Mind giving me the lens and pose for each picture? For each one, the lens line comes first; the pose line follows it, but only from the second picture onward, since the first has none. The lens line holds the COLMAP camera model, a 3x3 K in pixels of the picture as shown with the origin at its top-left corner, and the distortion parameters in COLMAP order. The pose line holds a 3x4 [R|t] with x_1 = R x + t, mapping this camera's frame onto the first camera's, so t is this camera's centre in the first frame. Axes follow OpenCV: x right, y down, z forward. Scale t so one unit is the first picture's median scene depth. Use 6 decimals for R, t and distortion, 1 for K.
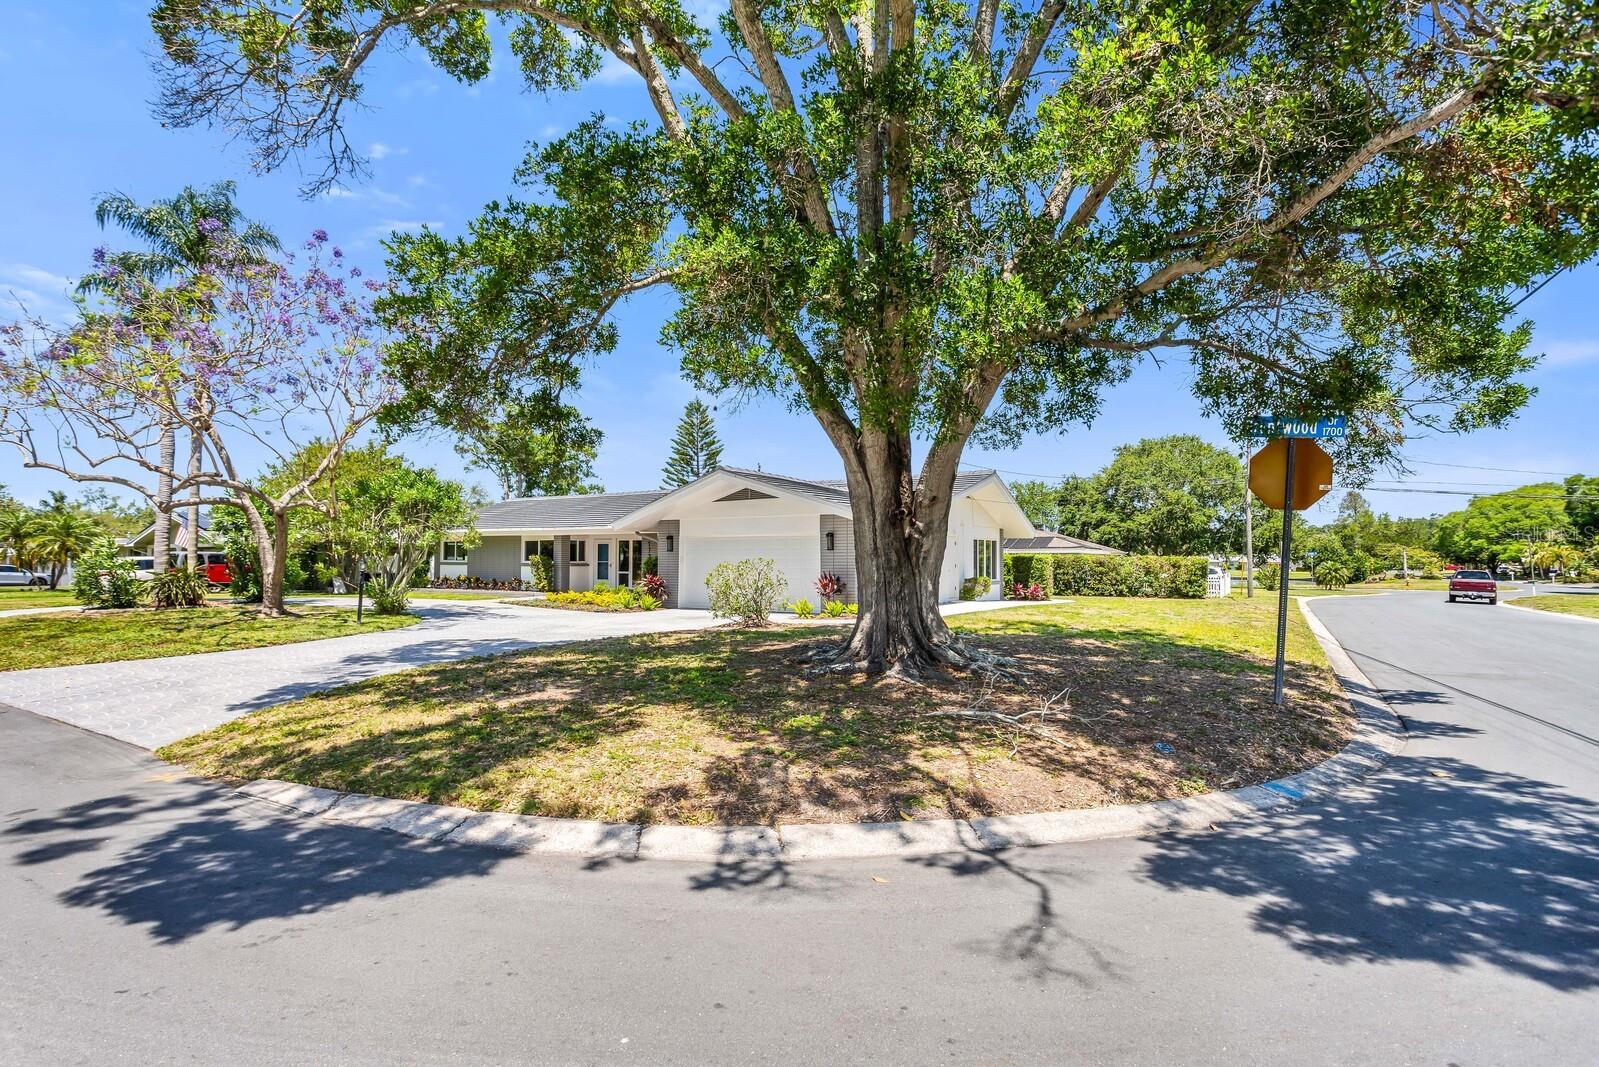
lens RADIAL K [[821.2, 0, 801.6], [0, 821.2, 535.0], [0, 0, 1]] dist [-0.022978, 0.002046]
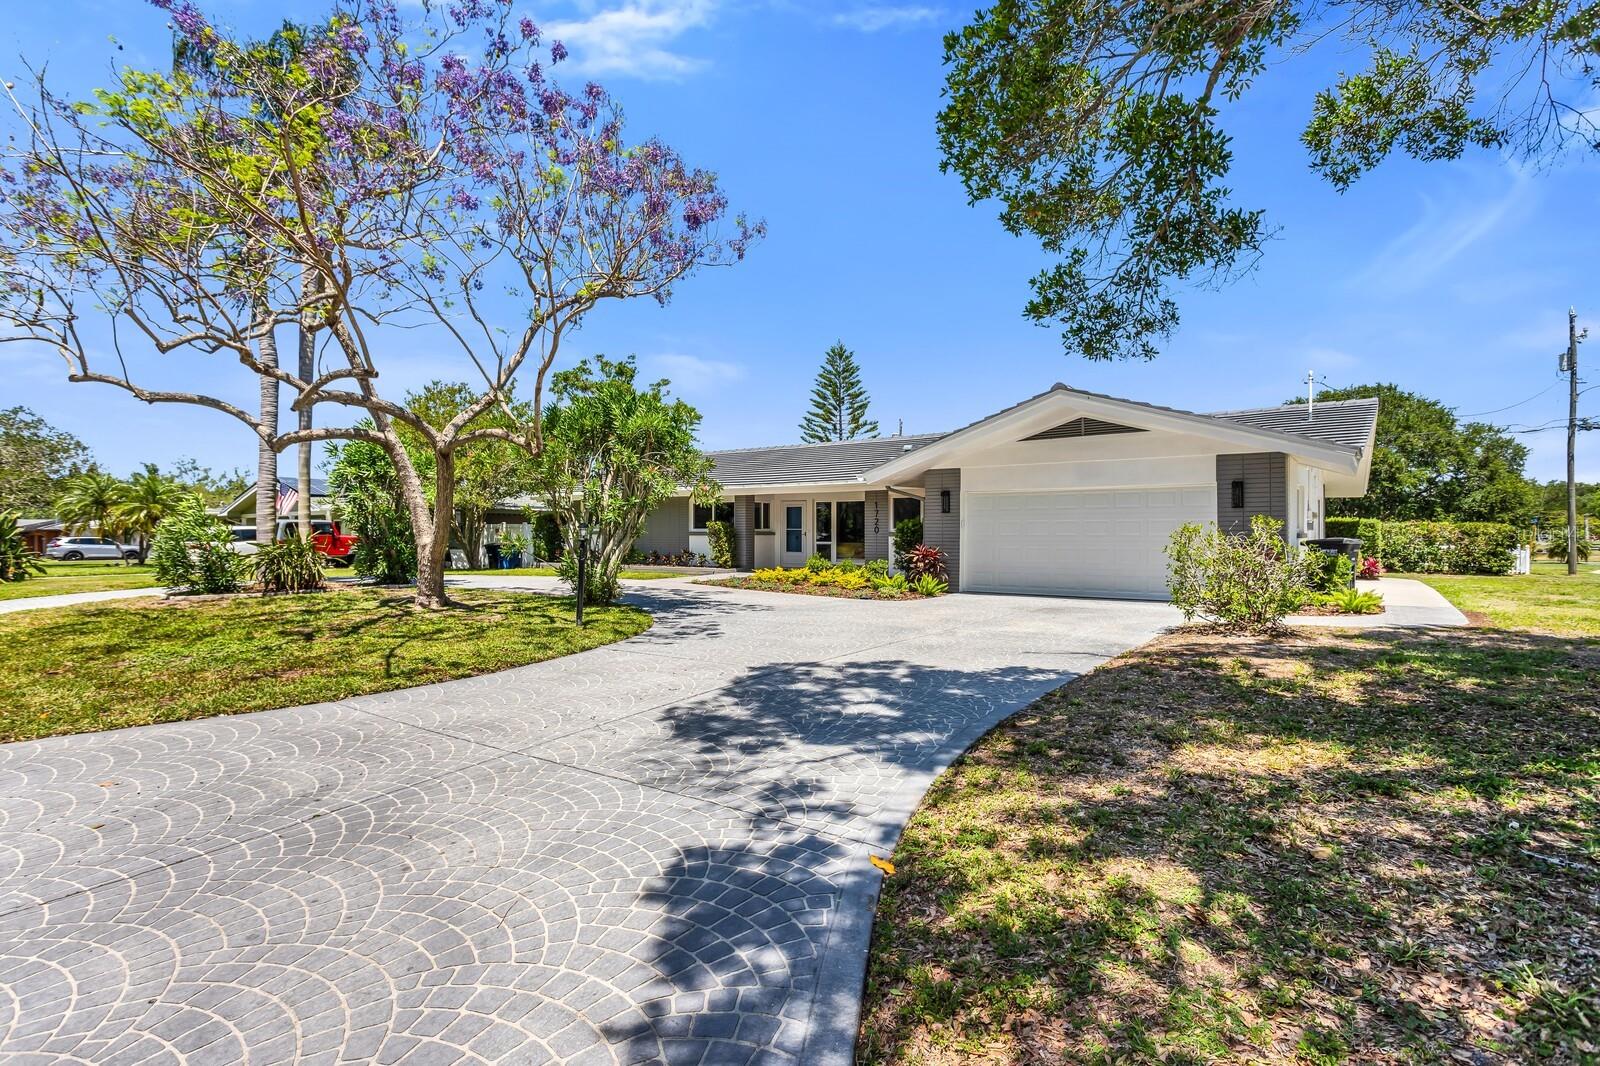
lens RADIAL K [[821.7, 0, 798.7], [0, 821.7, 535.1], [0, 0, 1]] dist [-0.022978, 0.002046]
pose [[0.997158, -0.002509, -0.075299, -0.236650], [0.005090, 0.999405, 0.034112, 0.014430], [0.075168, -0.034399, 0.996577, 0.280275]]
